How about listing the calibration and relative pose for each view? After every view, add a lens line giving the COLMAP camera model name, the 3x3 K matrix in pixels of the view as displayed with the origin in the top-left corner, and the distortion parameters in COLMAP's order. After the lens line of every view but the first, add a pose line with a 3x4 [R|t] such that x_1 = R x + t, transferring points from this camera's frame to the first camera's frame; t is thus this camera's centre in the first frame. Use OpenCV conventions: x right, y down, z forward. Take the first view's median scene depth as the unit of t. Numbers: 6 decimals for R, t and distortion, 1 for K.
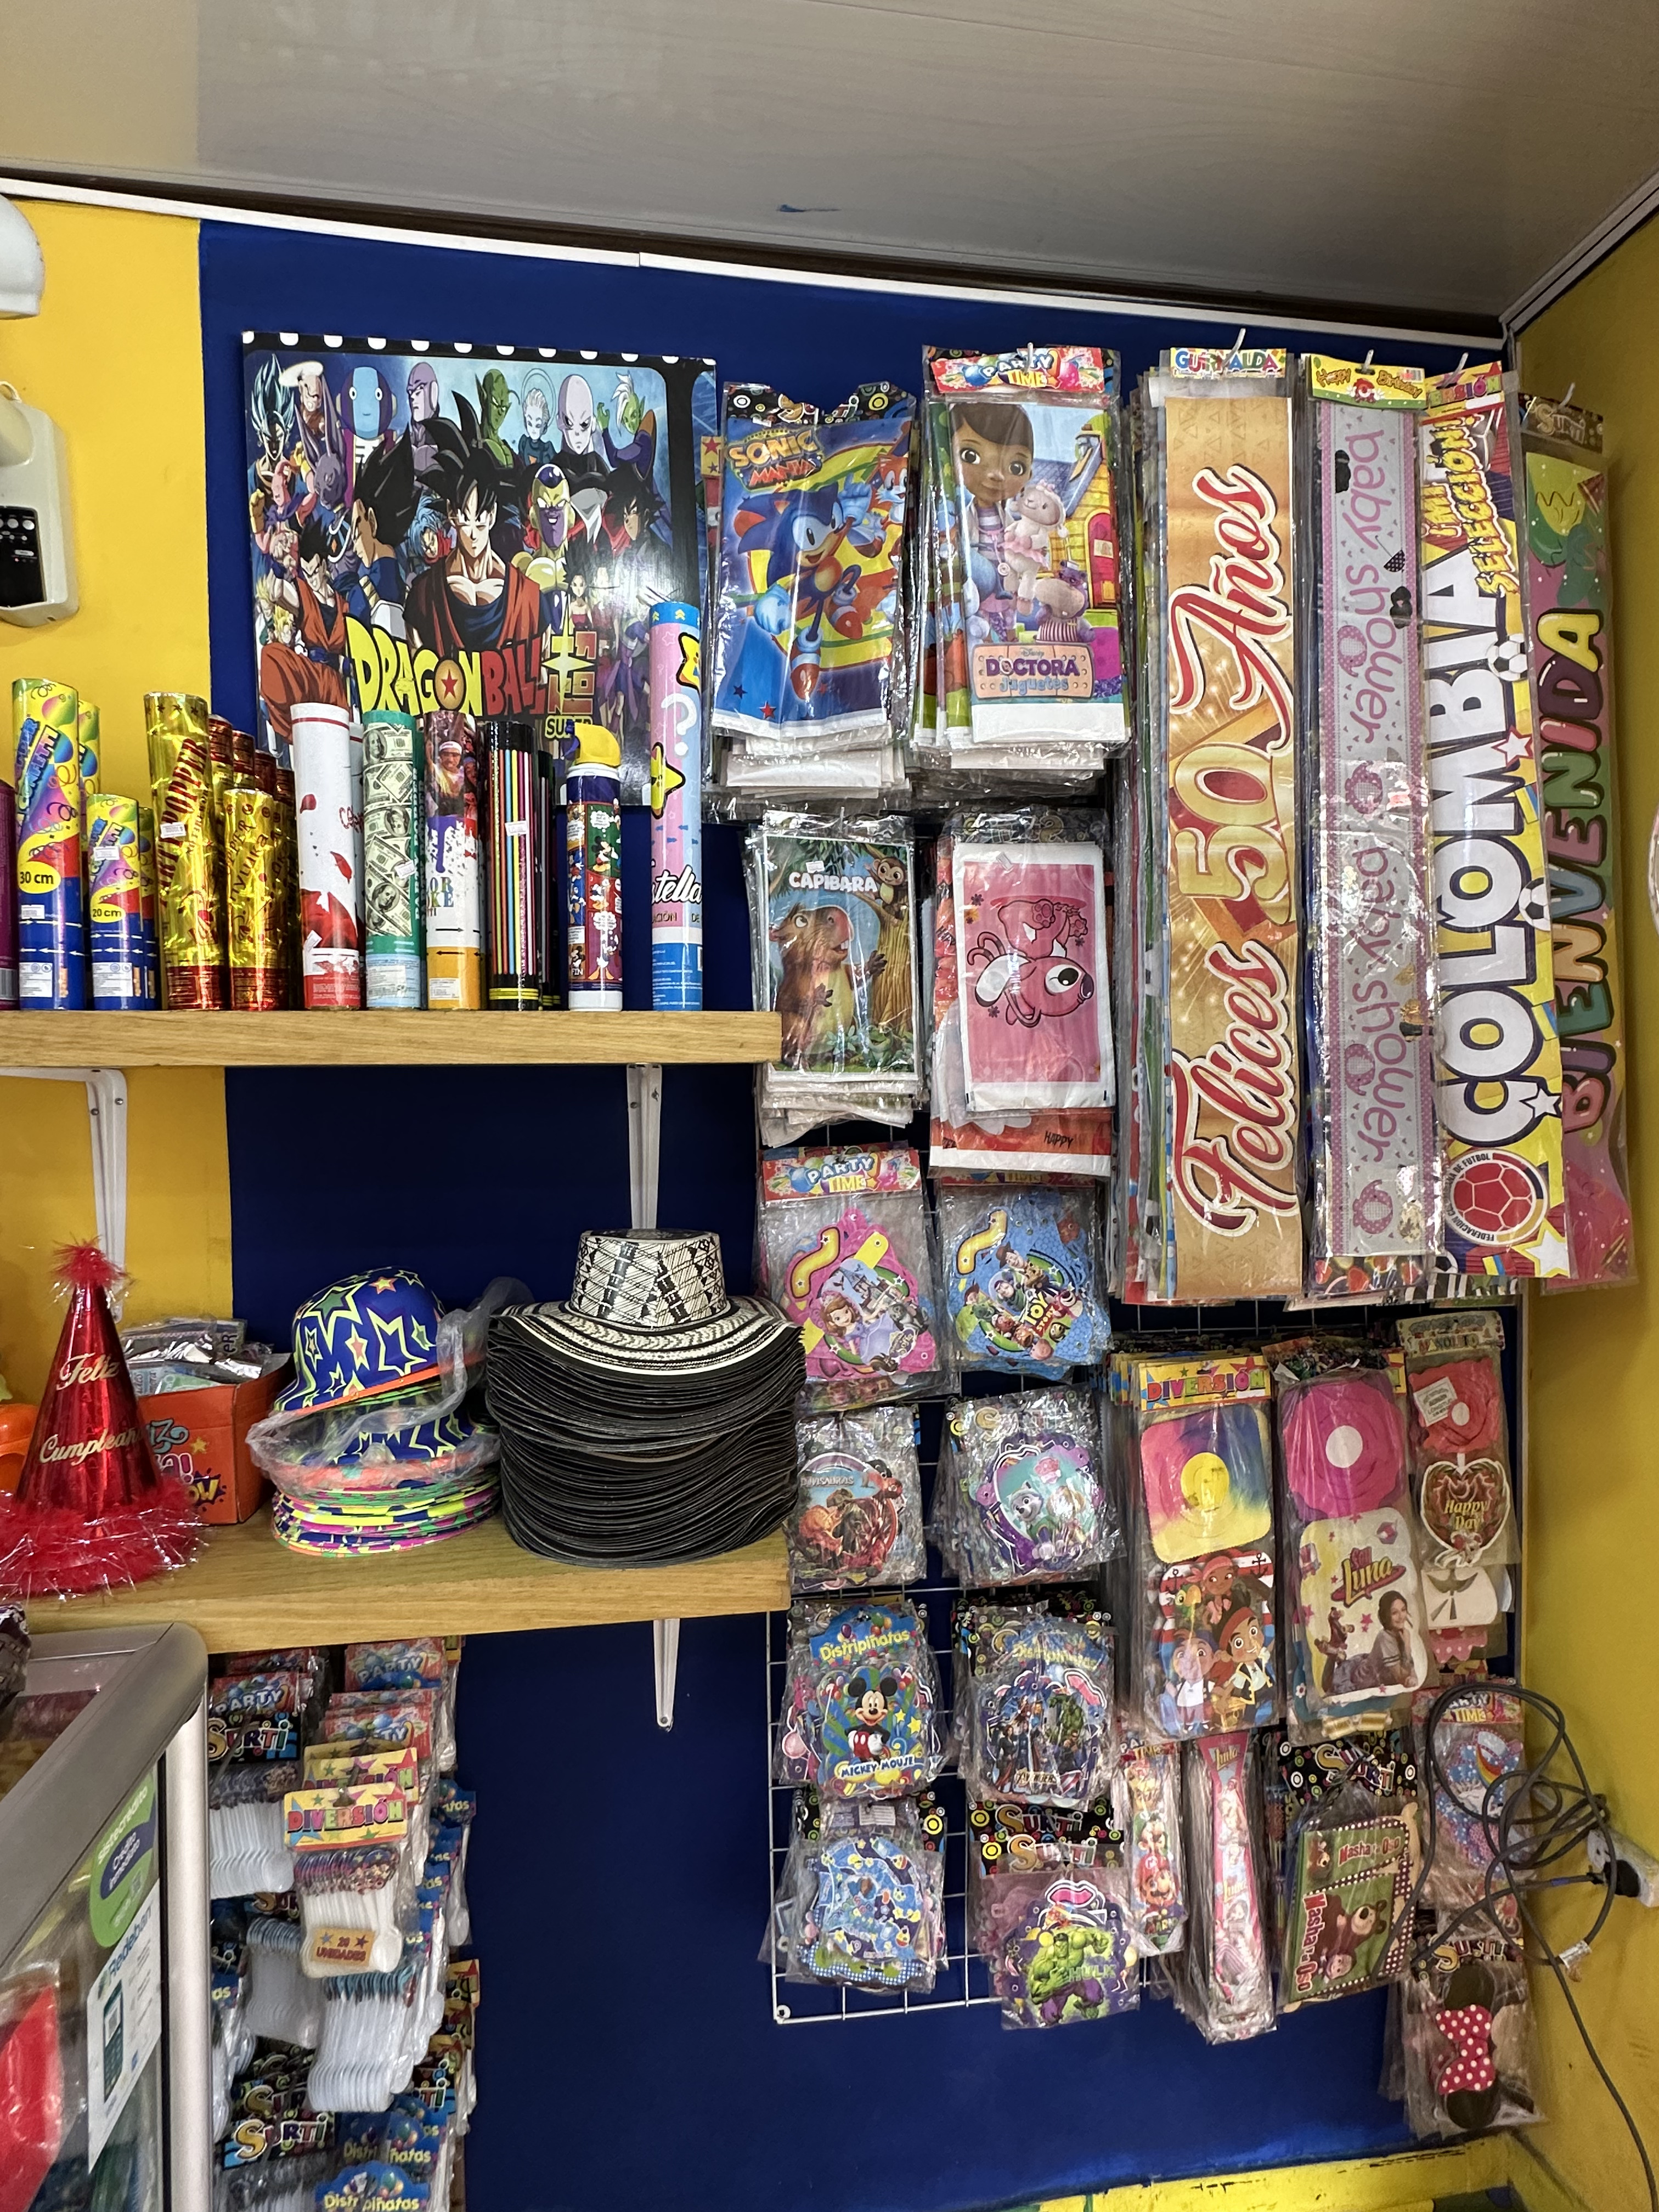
lens RADIAL K [[1116.9, 0, 829.5], [0, 1116.9, 1106.0], [0, 0, 1]] dist [-0.002904, -0.000355]
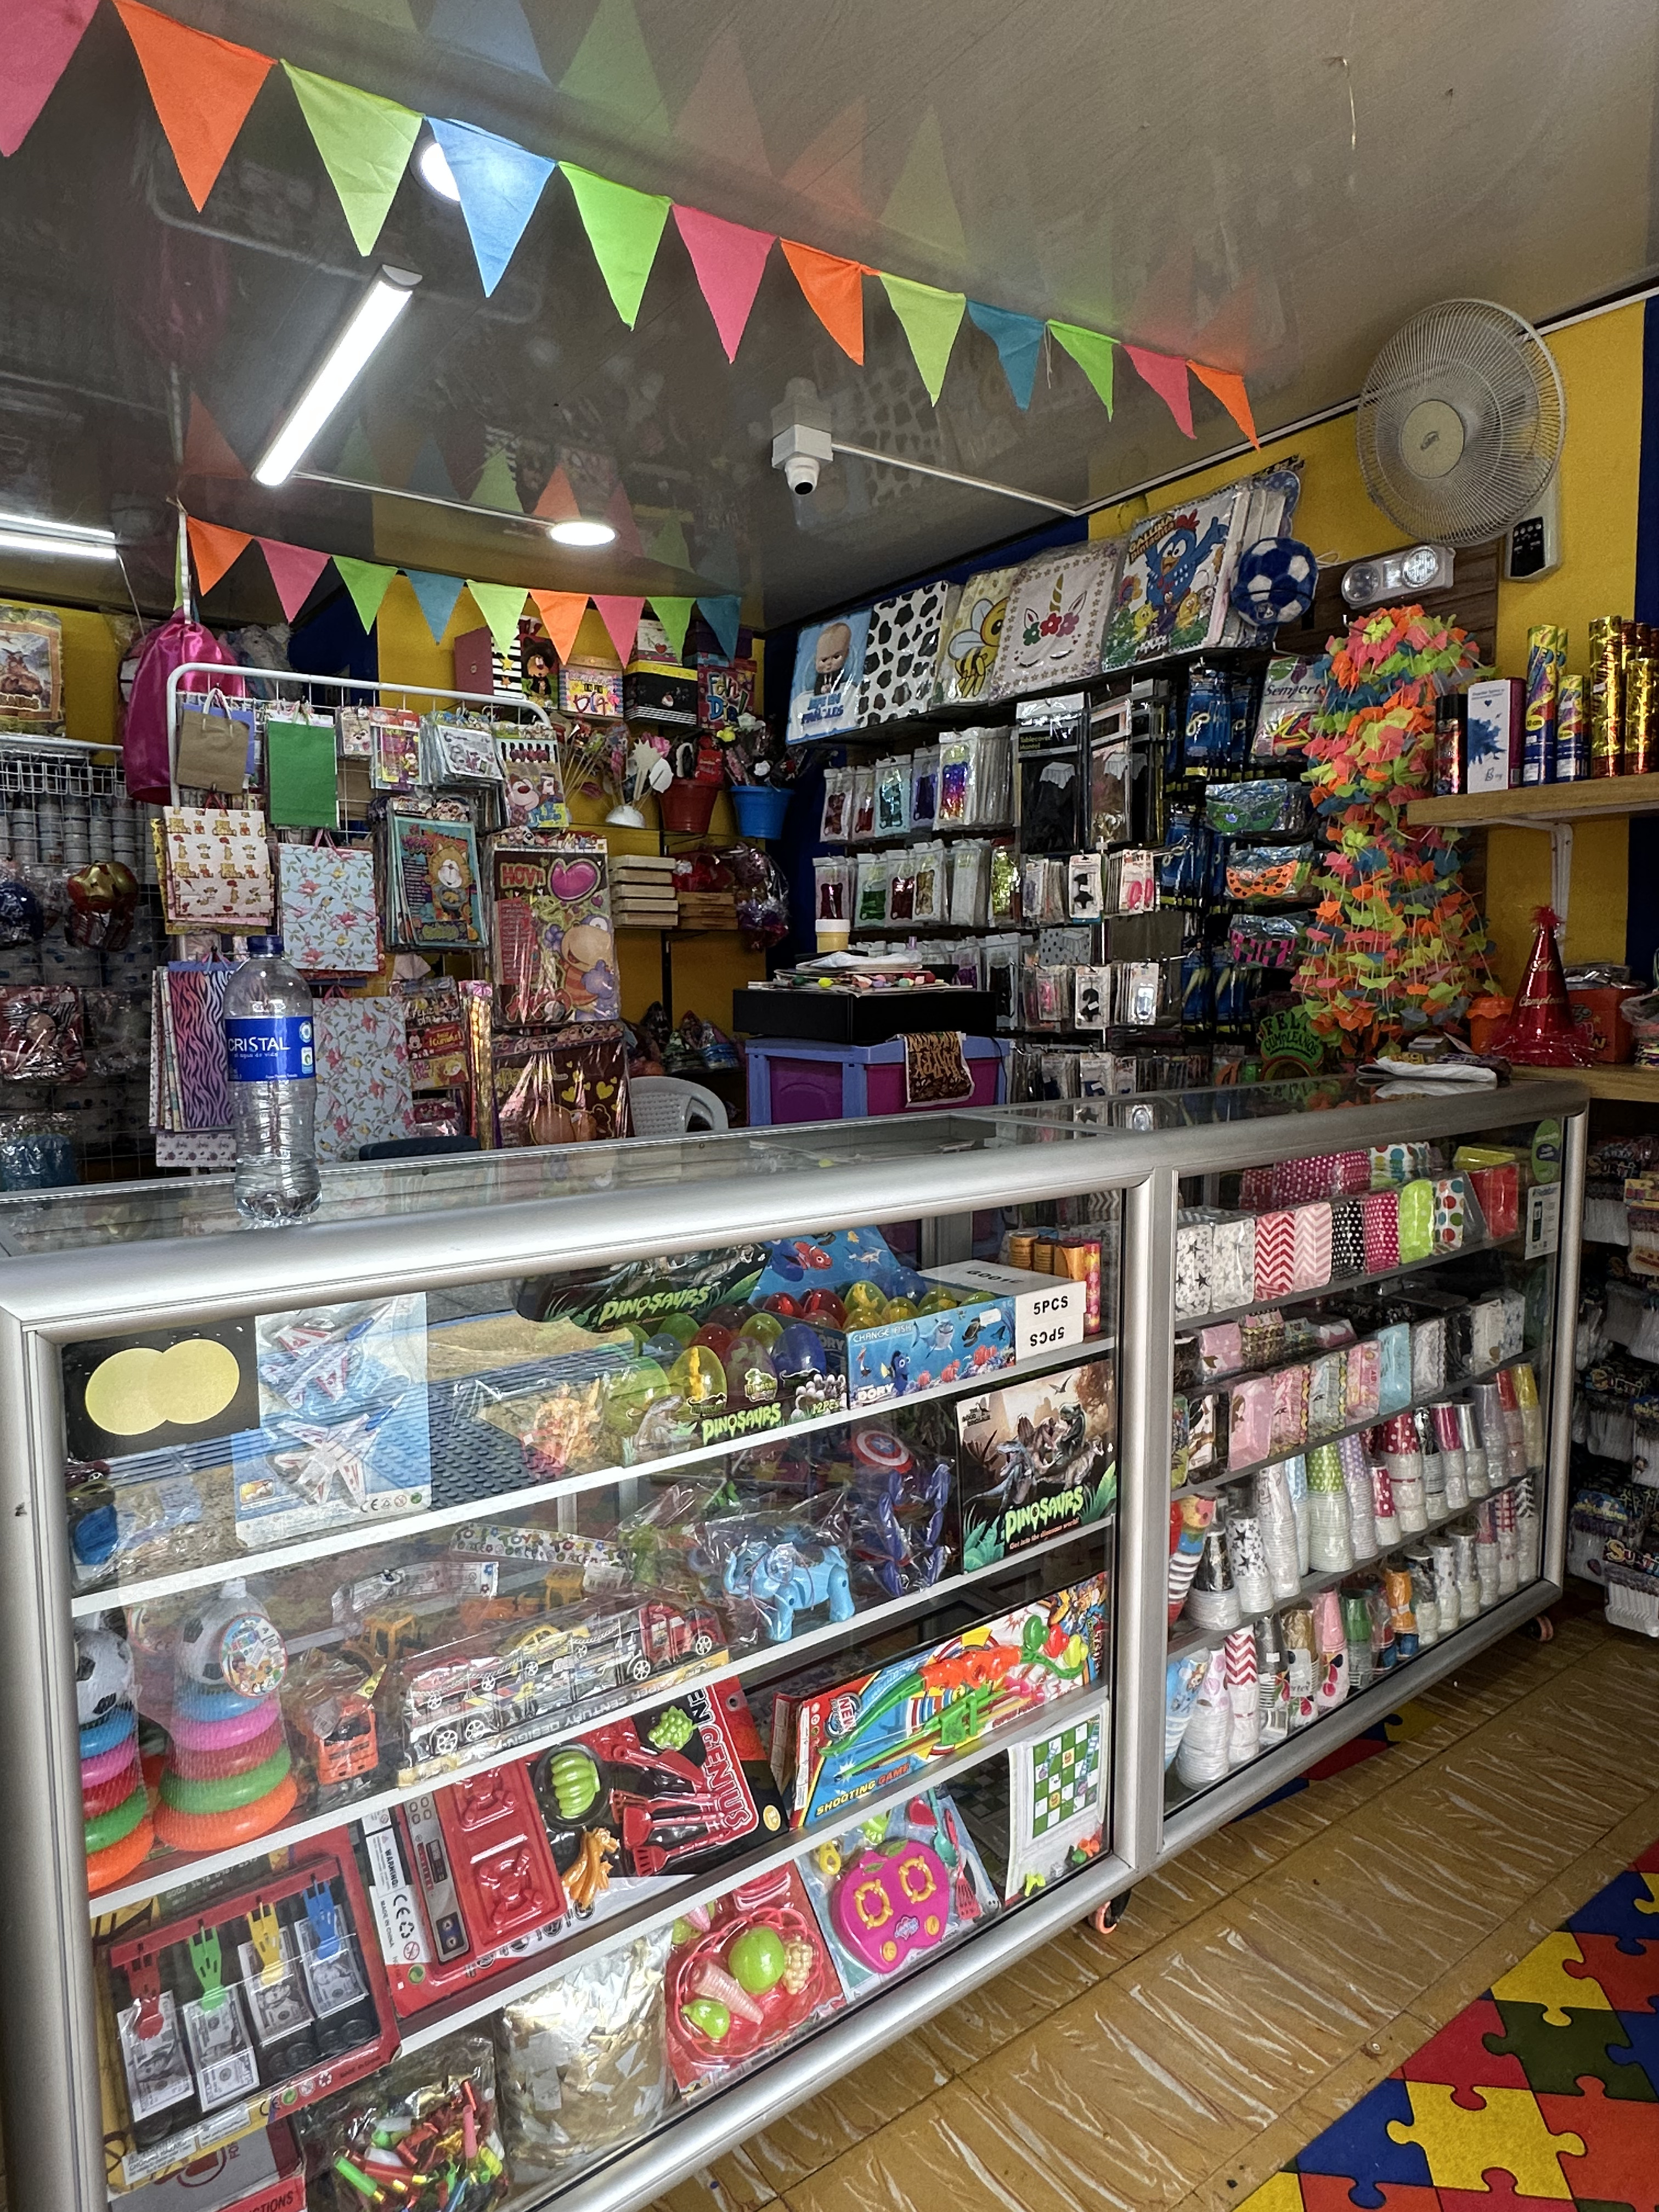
lens RADIAL K [[1277.9, 0, 829.5], [0, 1277.9, 1106.0], [0, 0, 1]] dist [-0.001762, 0.000925]
pose [[0.457215, 0.107404, -0.882847, 0.880223], [0.012846, 0.991780, 0.127309, 0.187456], [0.889263, -0.069549, 0.452077, -1.312503]]
